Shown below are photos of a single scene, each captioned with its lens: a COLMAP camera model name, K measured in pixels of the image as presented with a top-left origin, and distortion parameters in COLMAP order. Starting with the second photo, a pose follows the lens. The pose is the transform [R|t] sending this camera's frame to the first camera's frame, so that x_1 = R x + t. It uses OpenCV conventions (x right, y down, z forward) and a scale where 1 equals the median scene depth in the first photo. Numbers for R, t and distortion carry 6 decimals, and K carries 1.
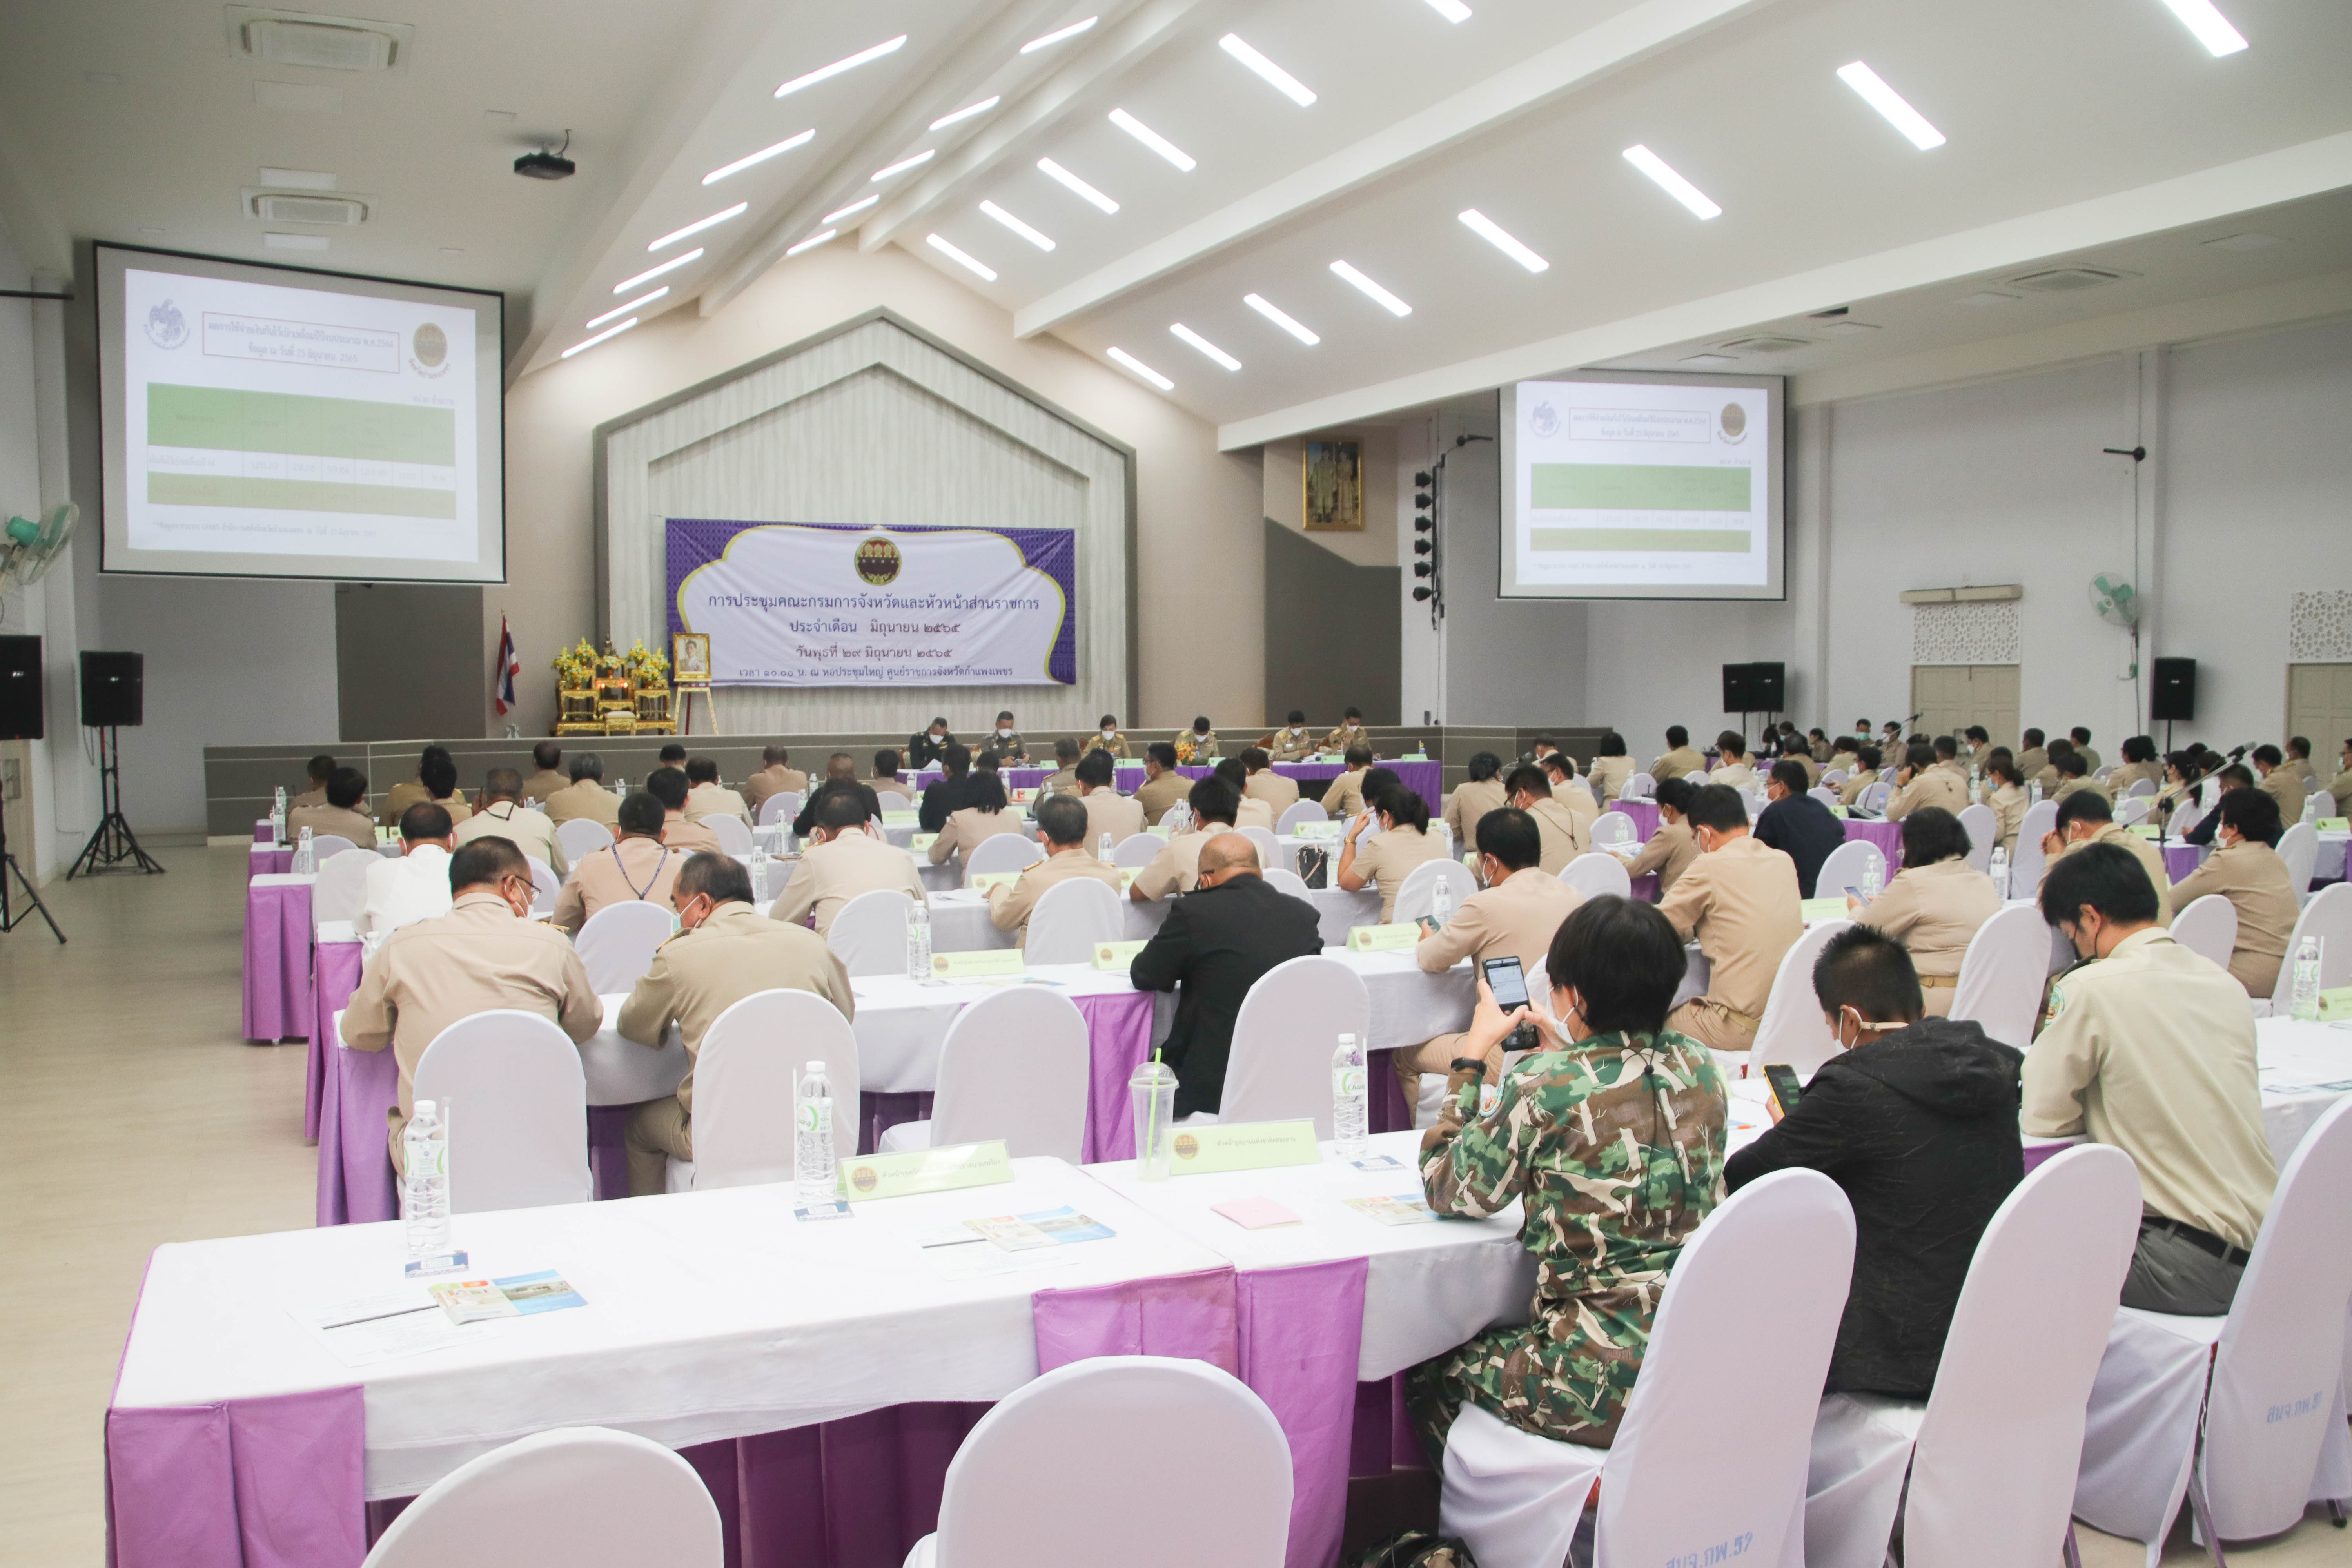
lens RADIAL K [[1918.7, 0, 1176.0], [0, 1918.7, 784.0], [0, 0, 1]] dist [-0.226472, 0.171573]
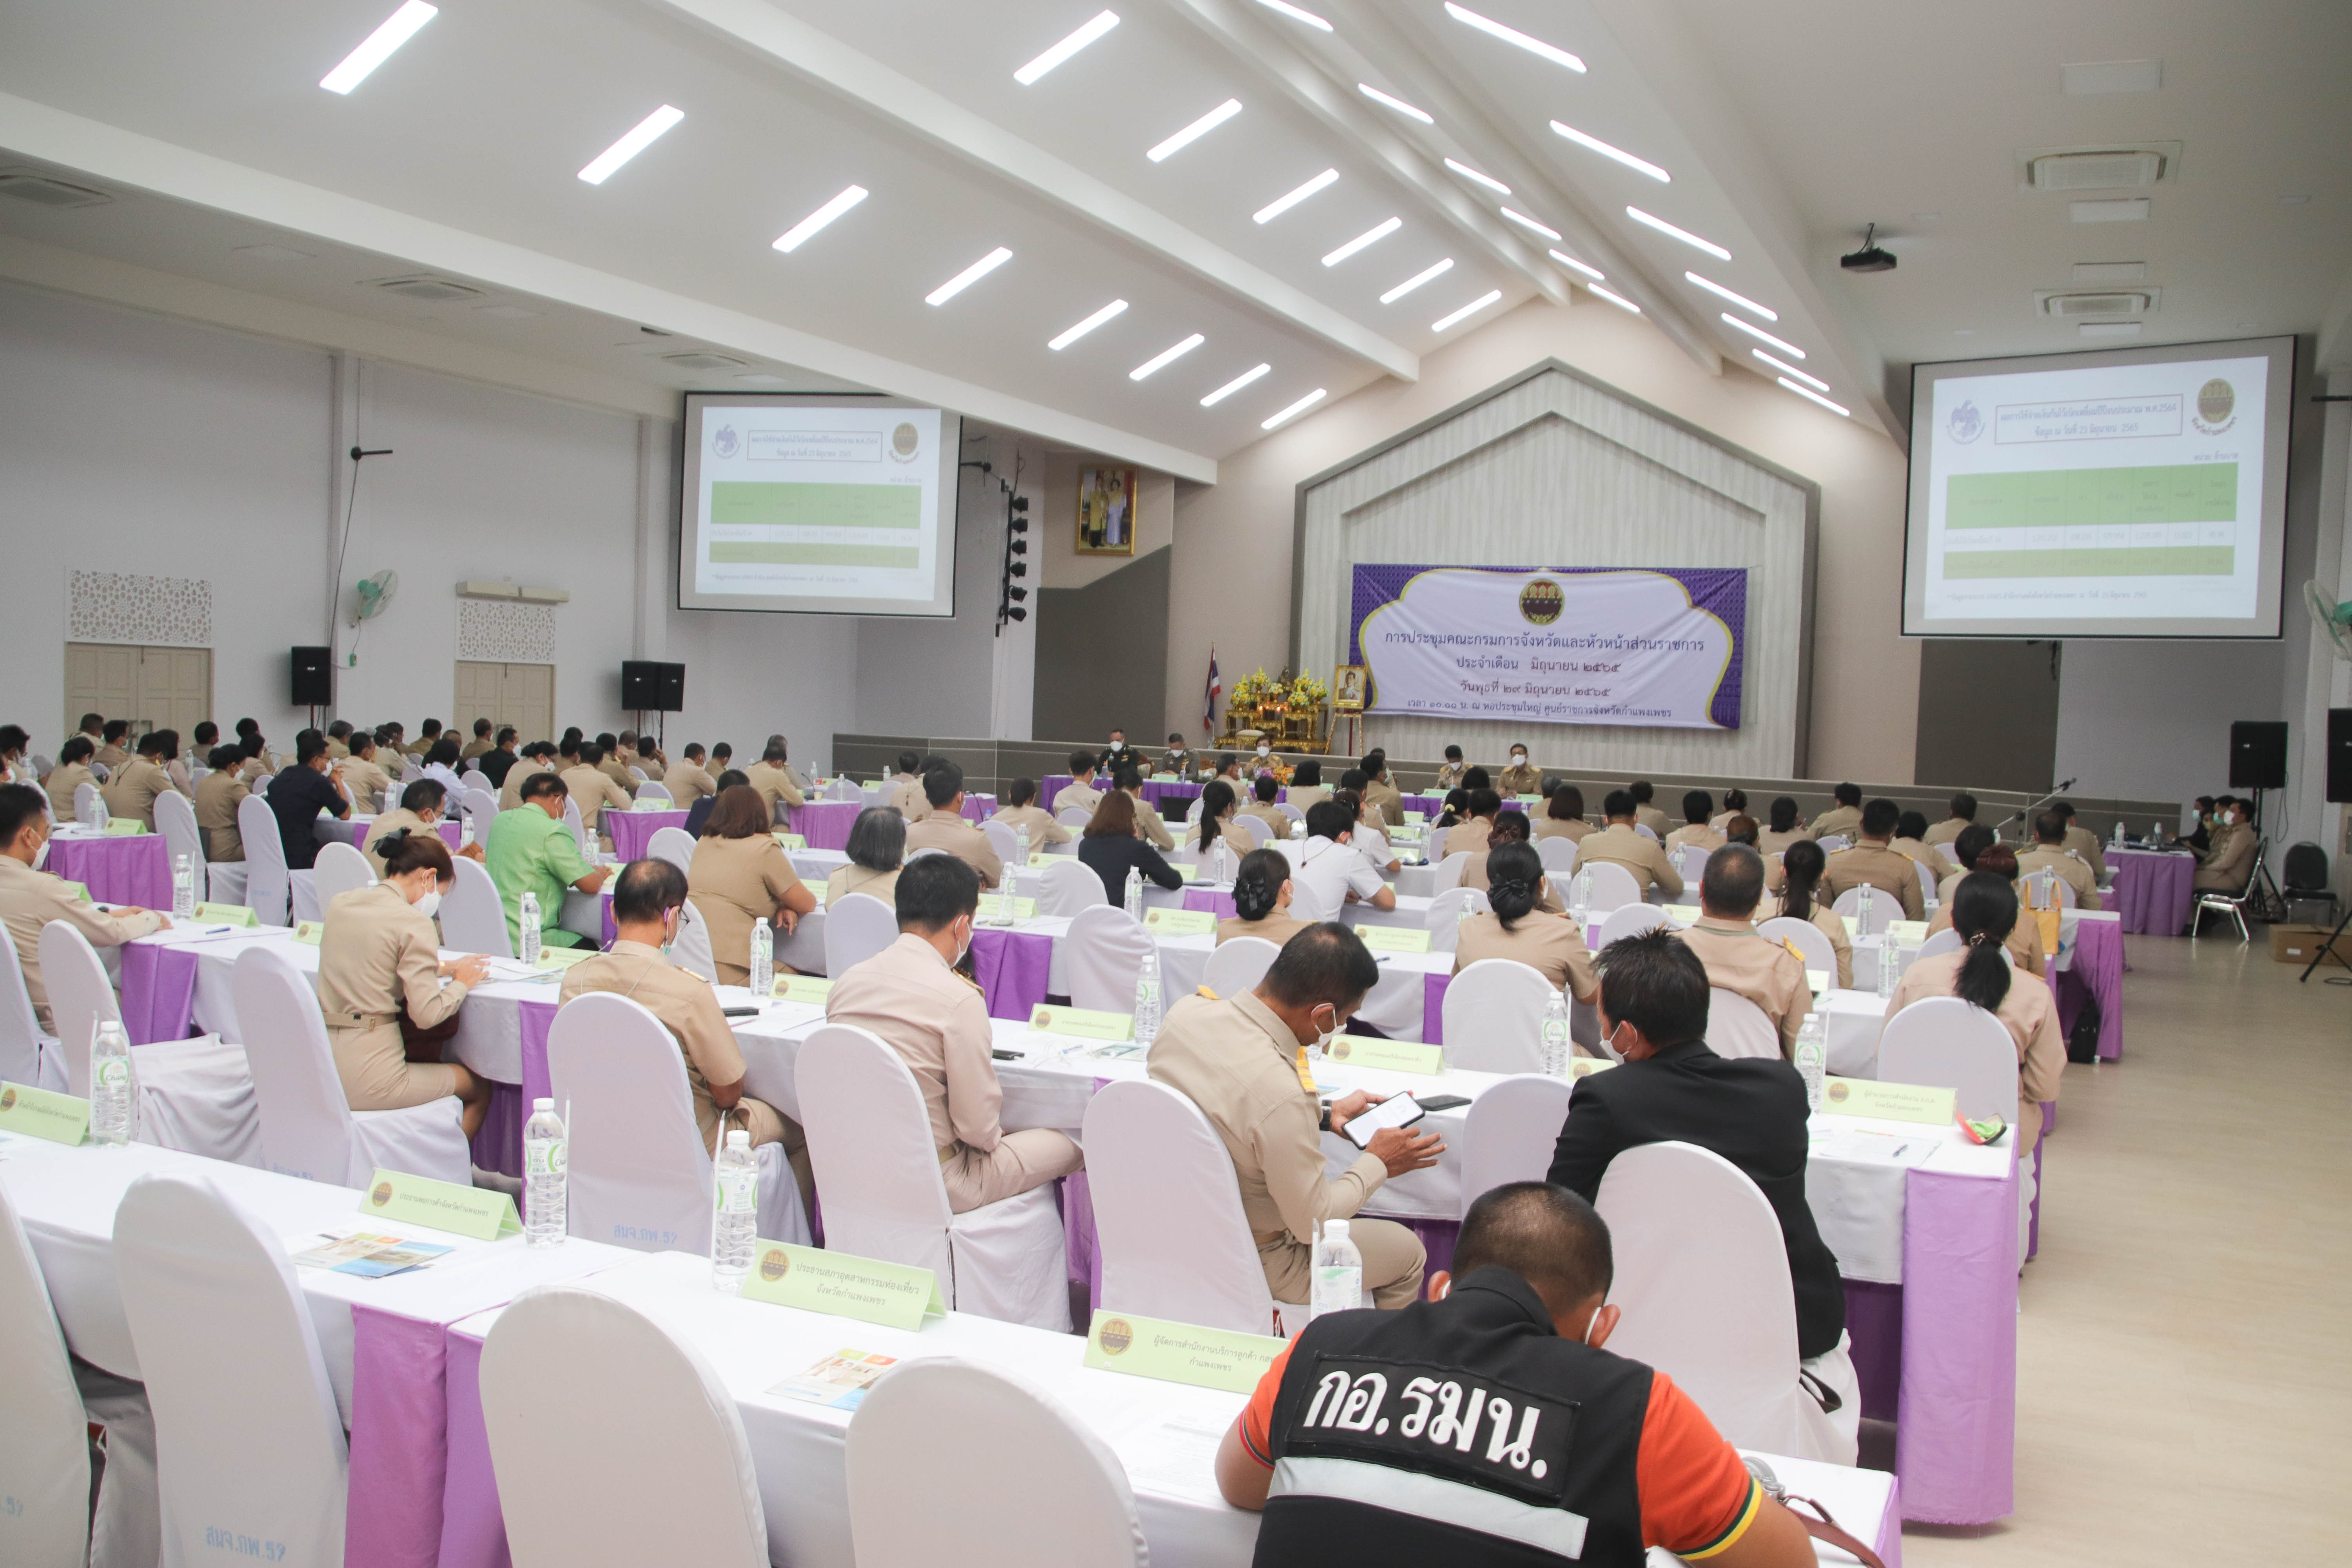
lens RADIAL K [[1918.7, 0, 1176.0], [0, 1918.7, 784.0], [0, 0, 1]] dist [-0.226472, 0.171573]
pose [[0.633122, 0.057457, -0.771917, 0.534932], [-0.079957, 0.996761, 0.008613, -0.010647], [0.769912, 0.056267, 0.635665, 0.192266]]
